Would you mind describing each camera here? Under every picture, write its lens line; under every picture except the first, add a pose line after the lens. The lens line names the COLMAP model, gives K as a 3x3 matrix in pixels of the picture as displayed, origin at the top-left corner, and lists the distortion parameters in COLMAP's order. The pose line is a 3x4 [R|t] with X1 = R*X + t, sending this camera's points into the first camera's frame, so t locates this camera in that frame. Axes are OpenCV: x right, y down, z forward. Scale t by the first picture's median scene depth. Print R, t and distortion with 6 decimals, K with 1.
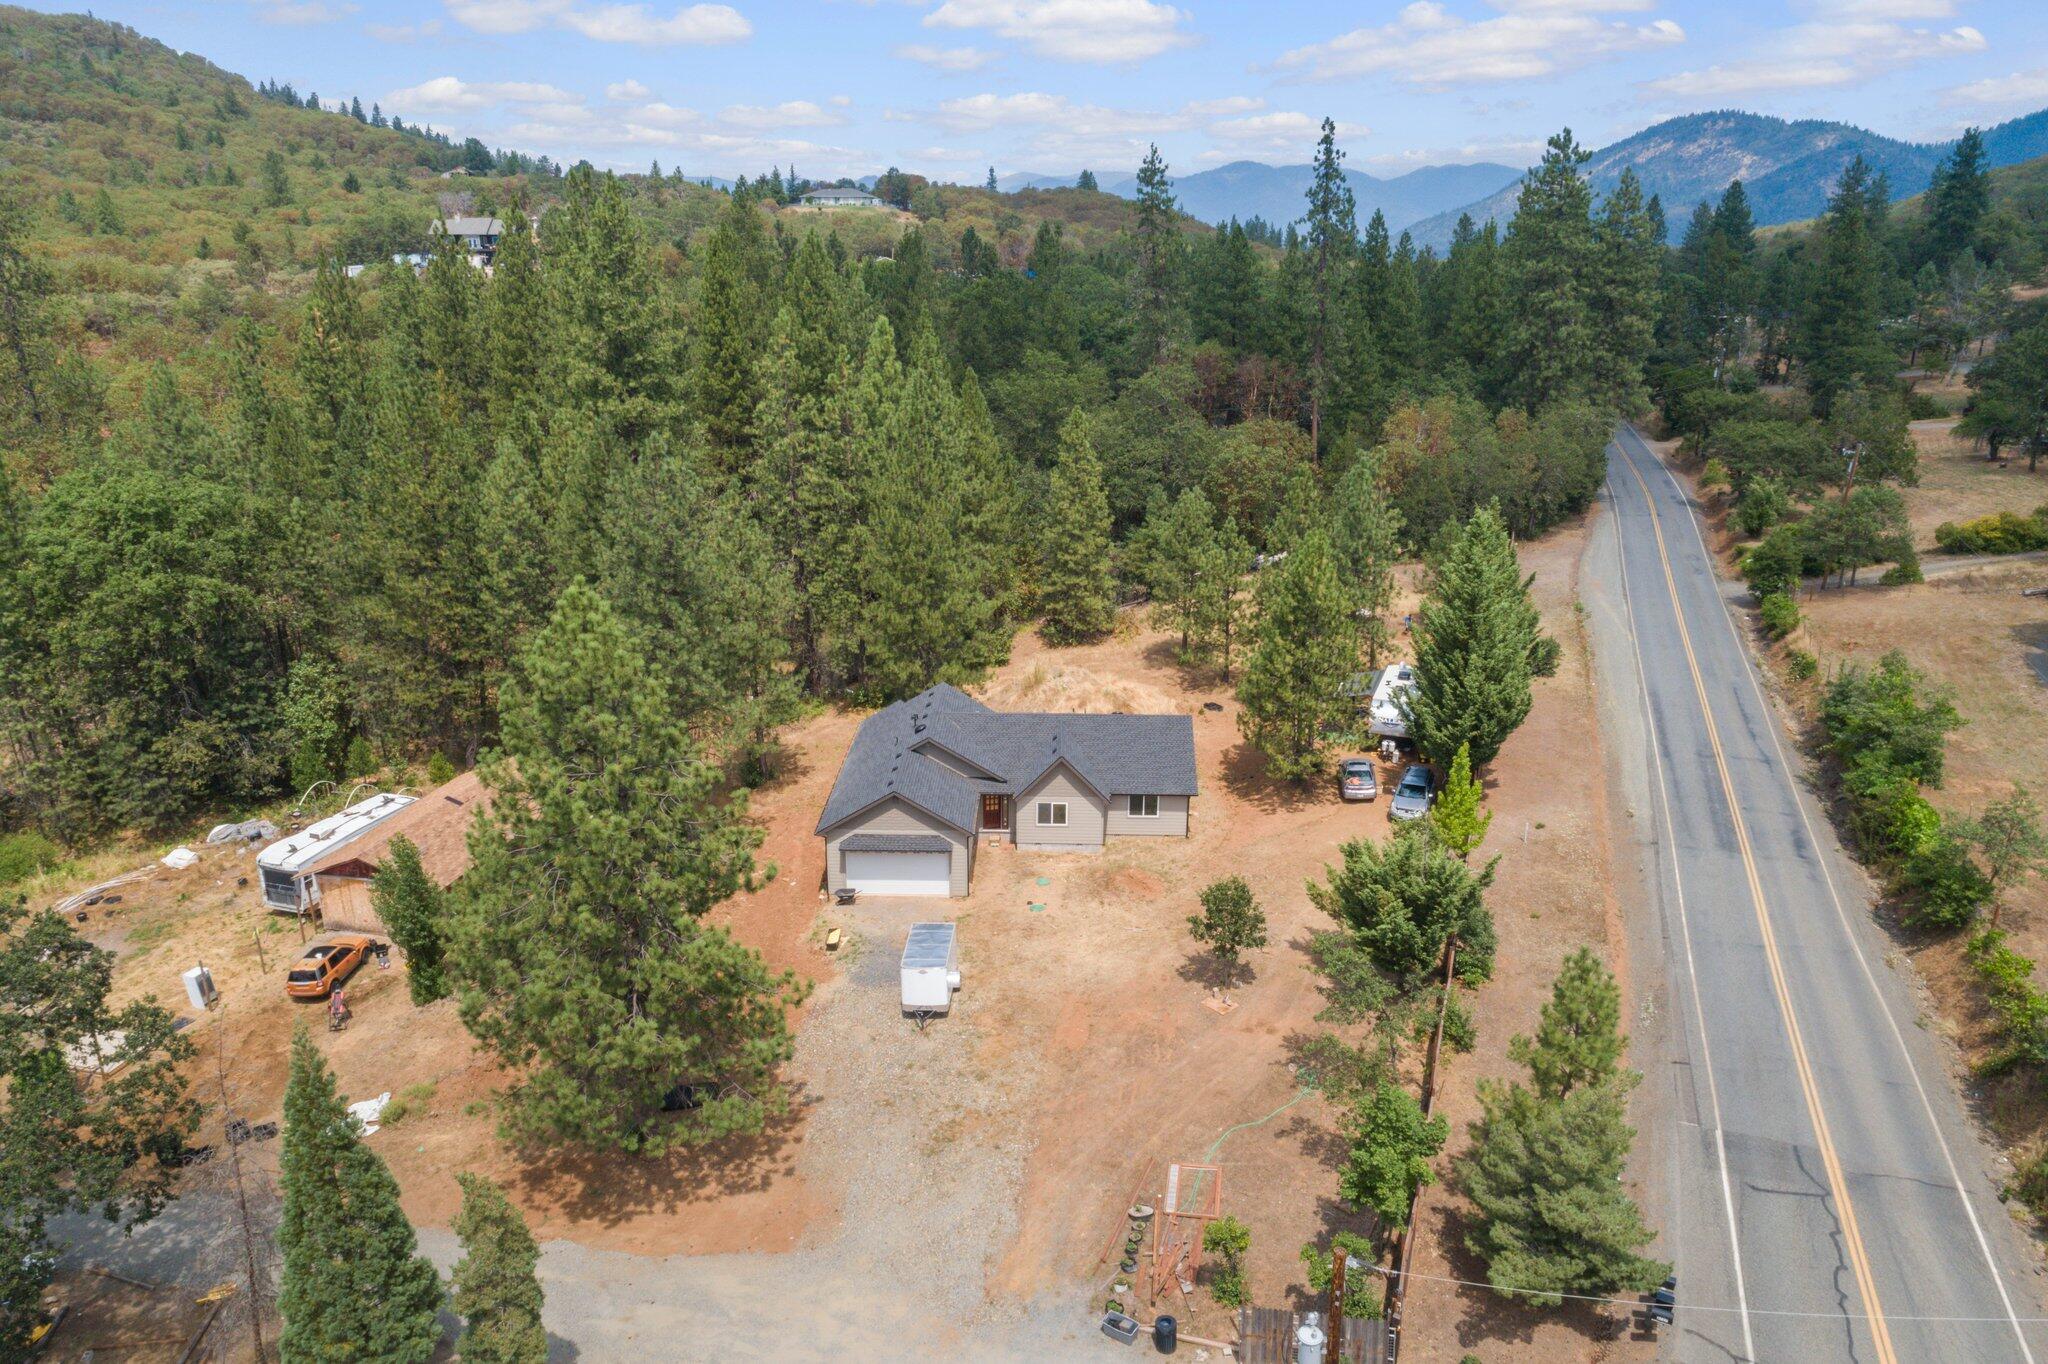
lens RADIAL K [[1385.7, 0, 1032.5], [0, 1385.7, 688.5], [0, 0, 1]] dist [0.000438, 0.003436]
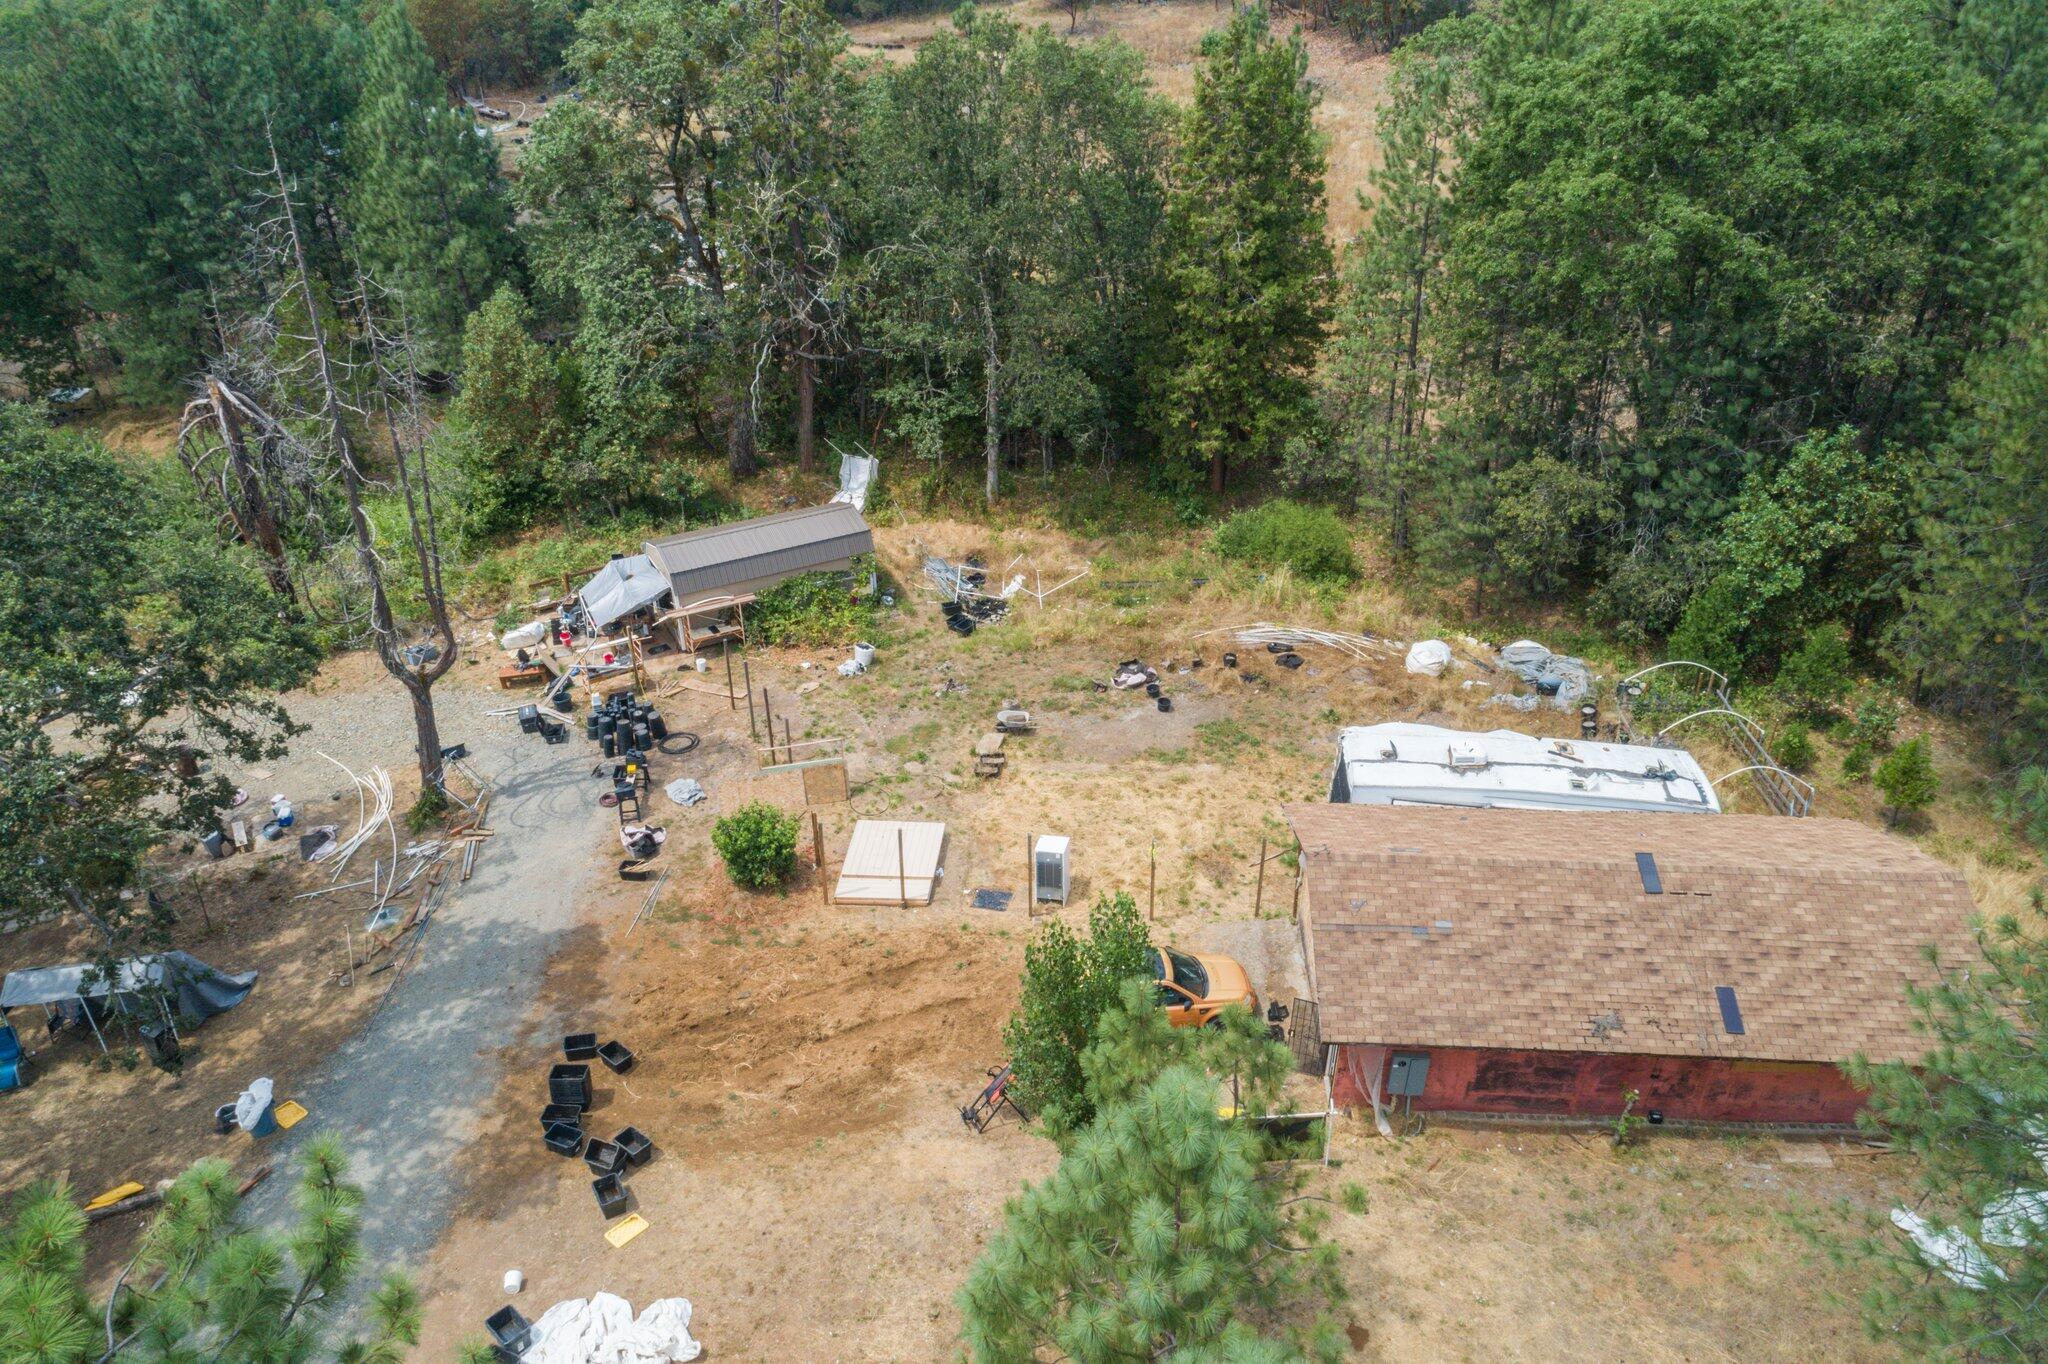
lens RADIAL K [[1385.7, 0, 1032.5], [0, 1385.7, 688.5], [0, 0, 1]] dist [0.000438, 0.003436]
pose [[0.177541, 0.514126, -0.839139, -0.145203], [-0.310435, 0.838408, 0.447997, -0.094035], [0.933868, 0.180960, 0.308455, 0.733391]]
